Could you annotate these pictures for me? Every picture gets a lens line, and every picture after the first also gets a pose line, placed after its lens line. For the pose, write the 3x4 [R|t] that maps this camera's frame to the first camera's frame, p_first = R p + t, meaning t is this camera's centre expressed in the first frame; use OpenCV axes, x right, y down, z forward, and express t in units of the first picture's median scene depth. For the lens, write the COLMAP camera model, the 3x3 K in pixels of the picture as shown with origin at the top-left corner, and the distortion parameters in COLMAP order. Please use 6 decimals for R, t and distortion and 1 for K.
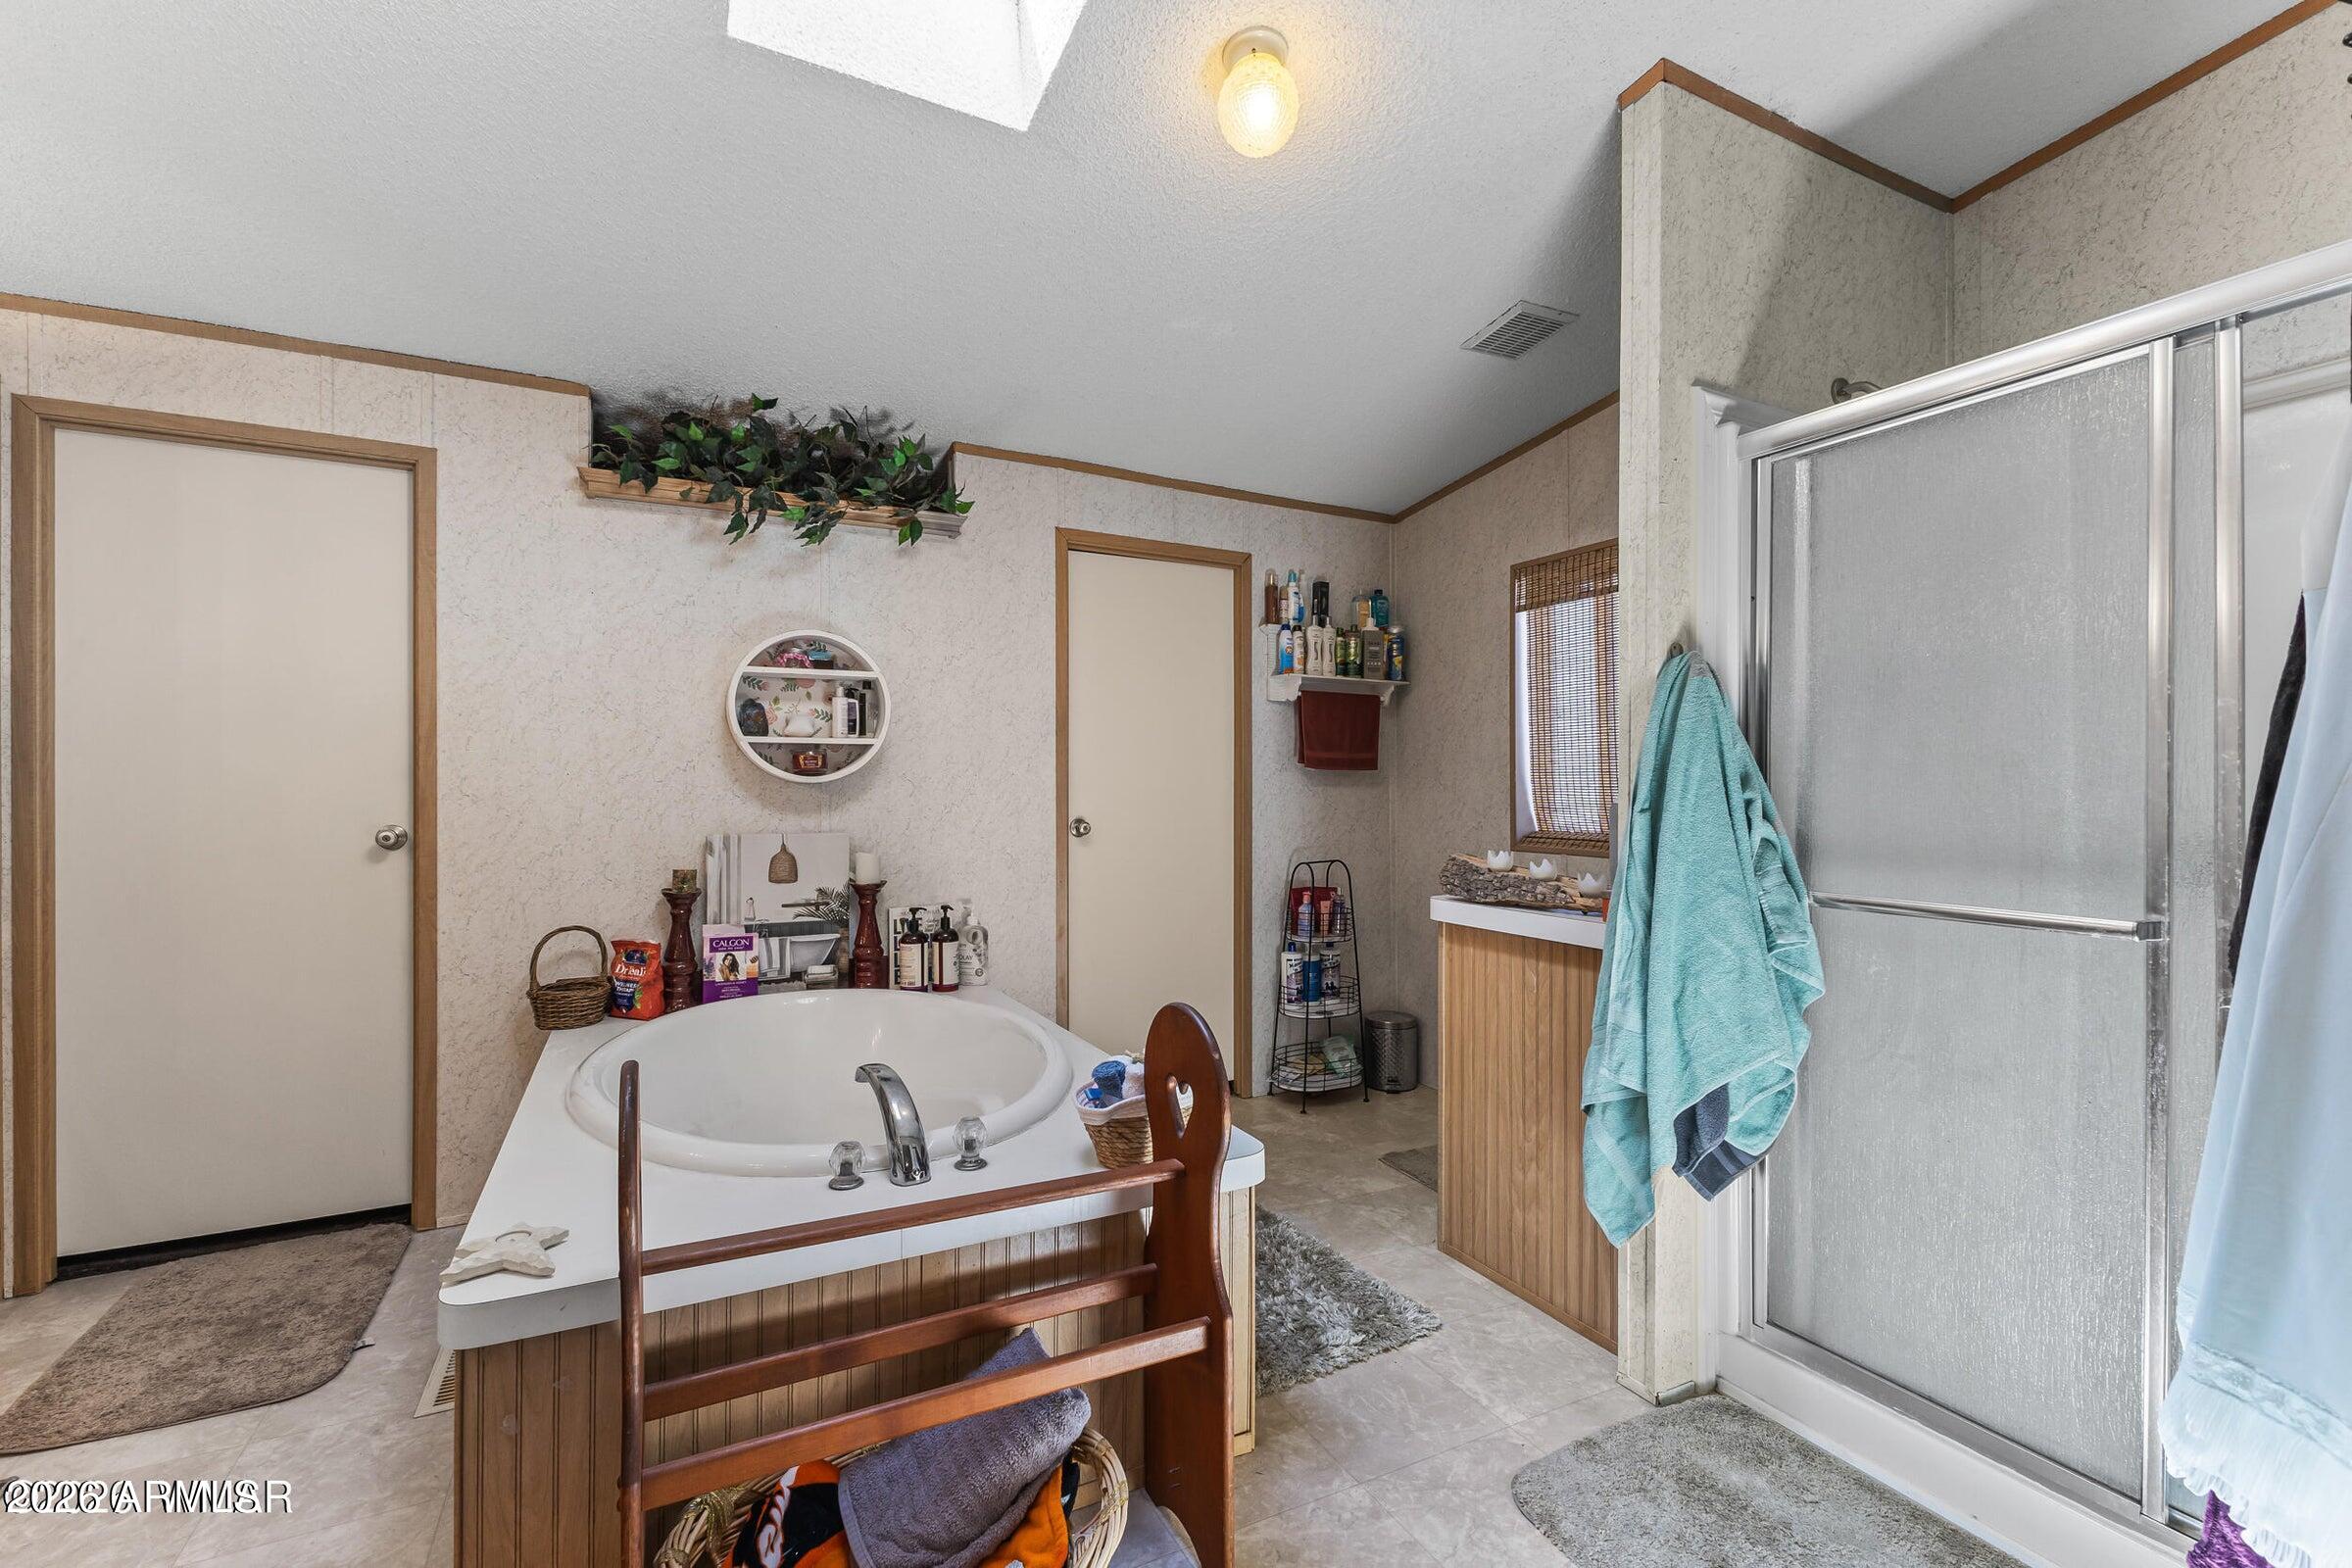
lens RADIAL K [[1002.9, 0, 1176.0], [0, 1002.9, 784.0], [0, 0, 1]] dist [-0.000952, 0.000122]
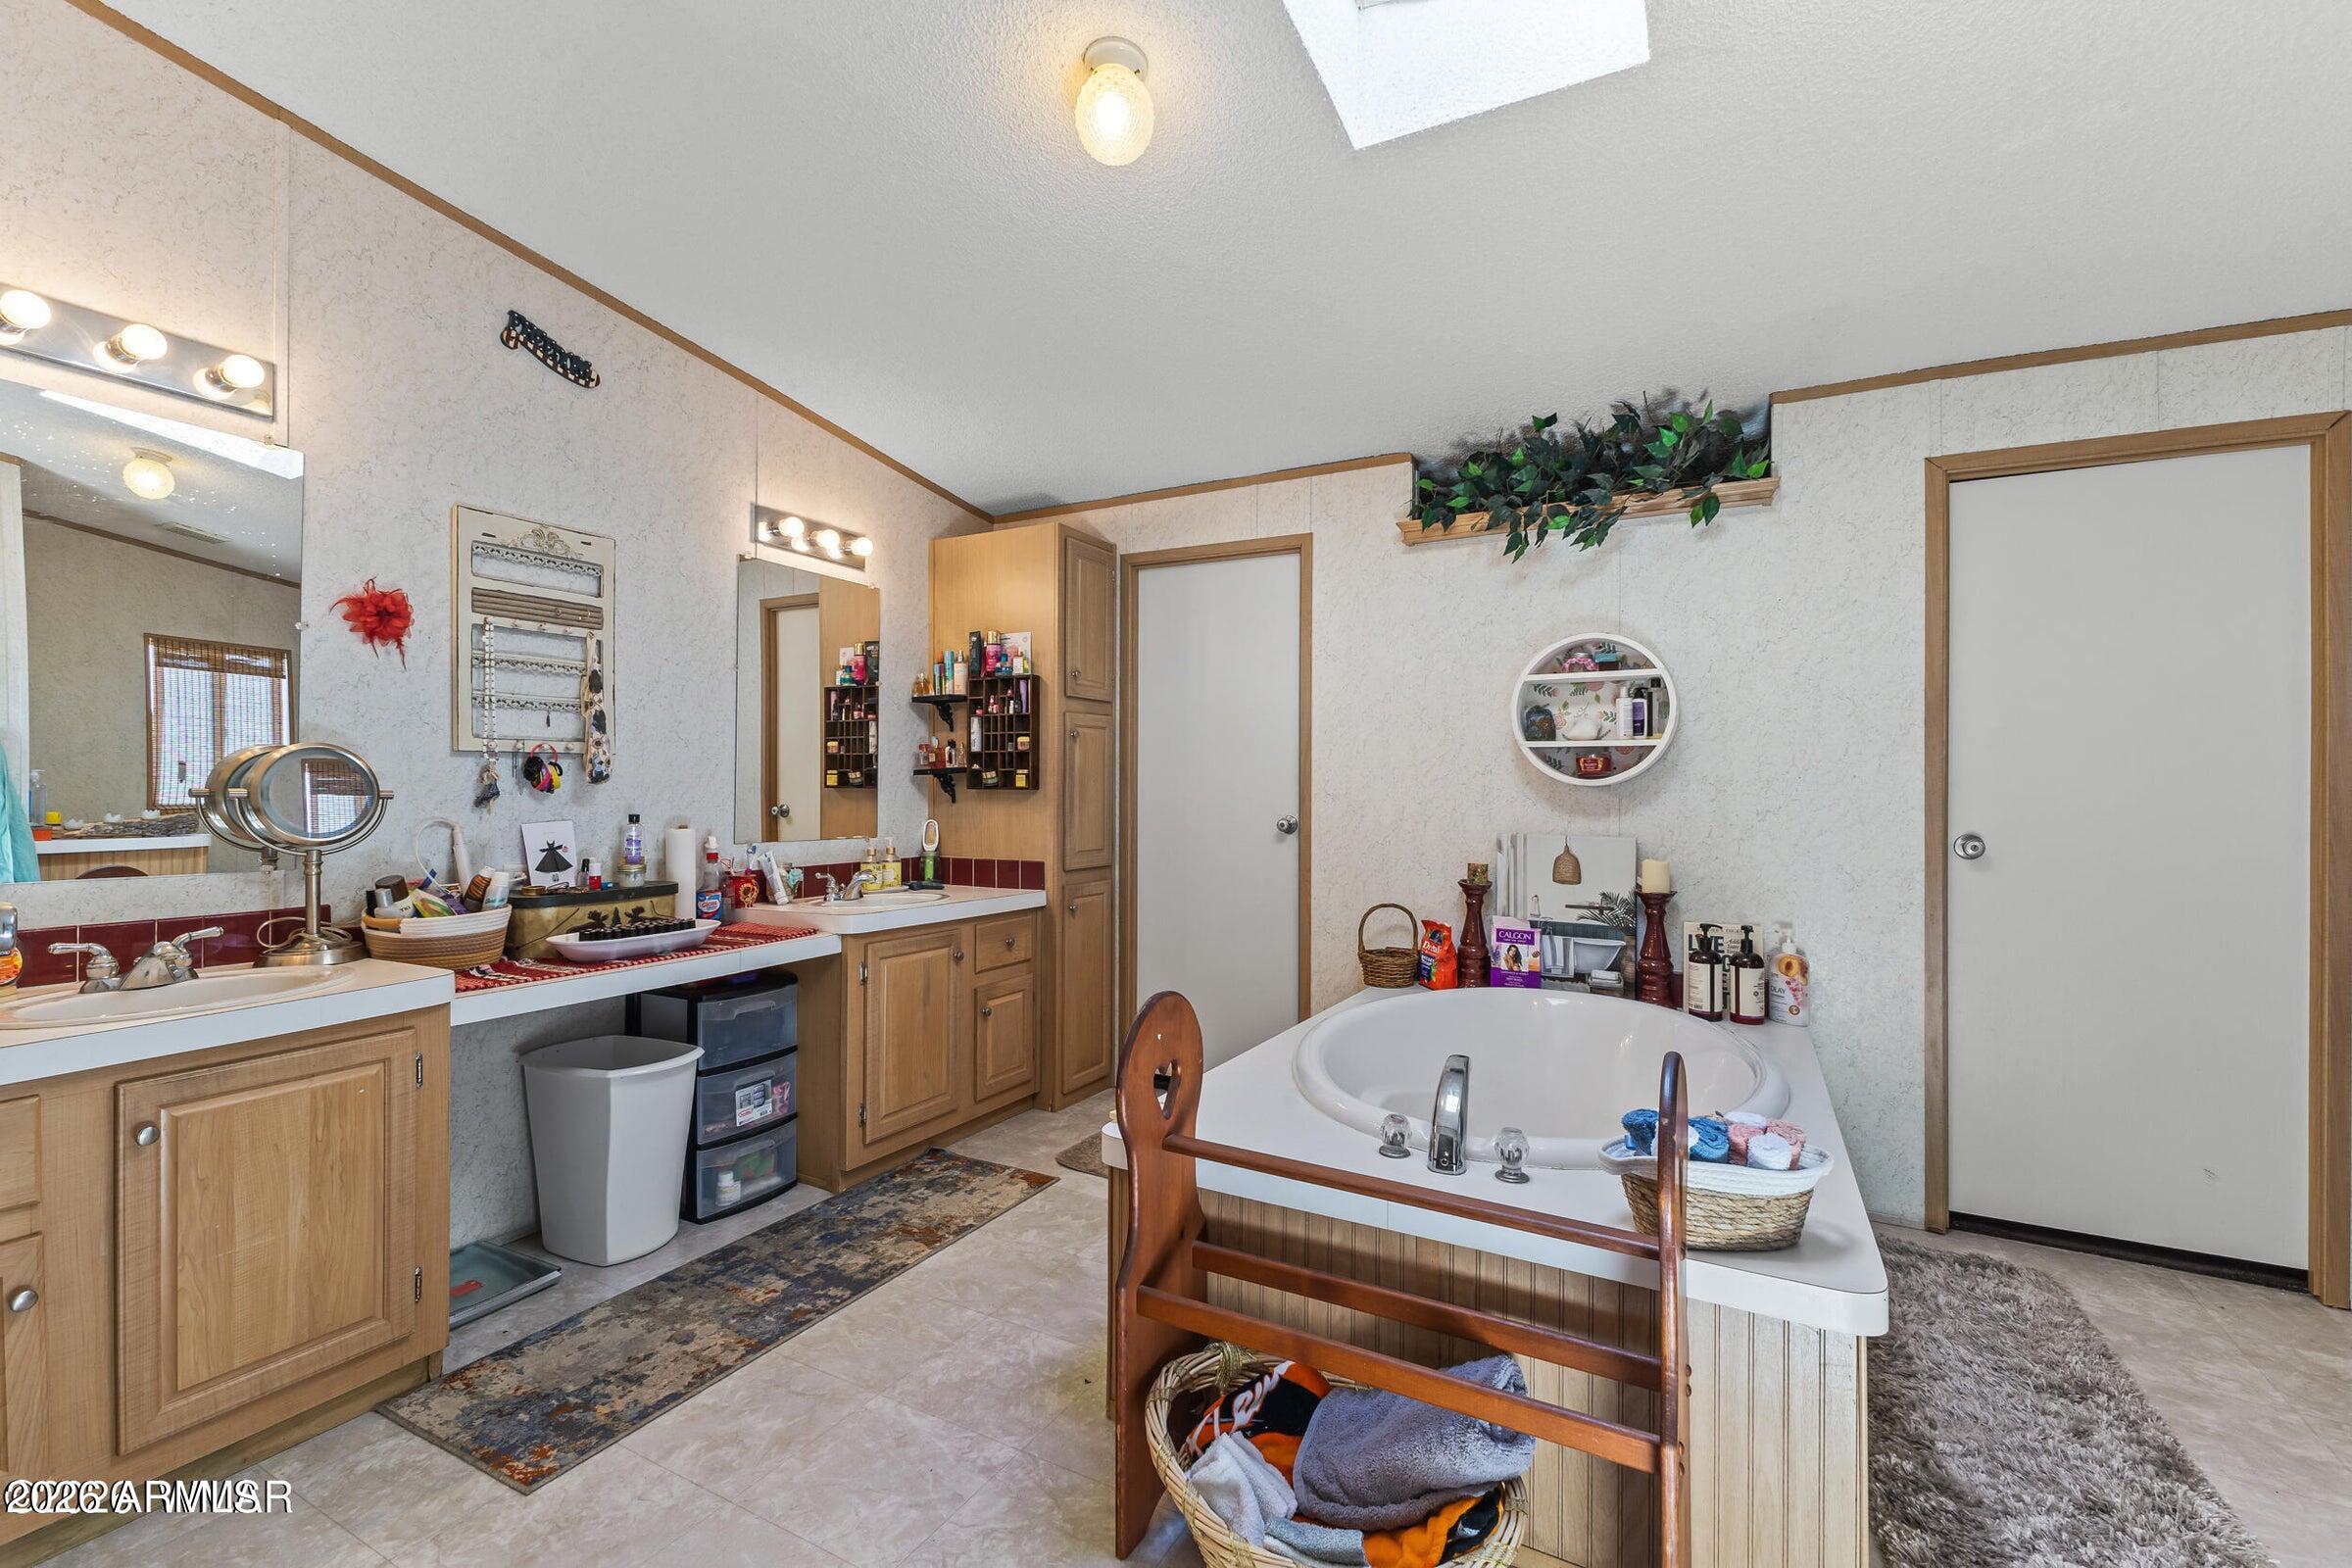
lens RADIAL K [[1002.9, 0, 1176.0], [0, 1002.9, 784.0], [0, 0, 1]] dist [-0.000952, 0.000122]
pose [[0.560196, 0.002543, -0.828356, 0.234611], [-0.004090, 0.999992, 0.000304, -0.001813], [0.828350, 0.003217, 0.560202, 0.099074]]
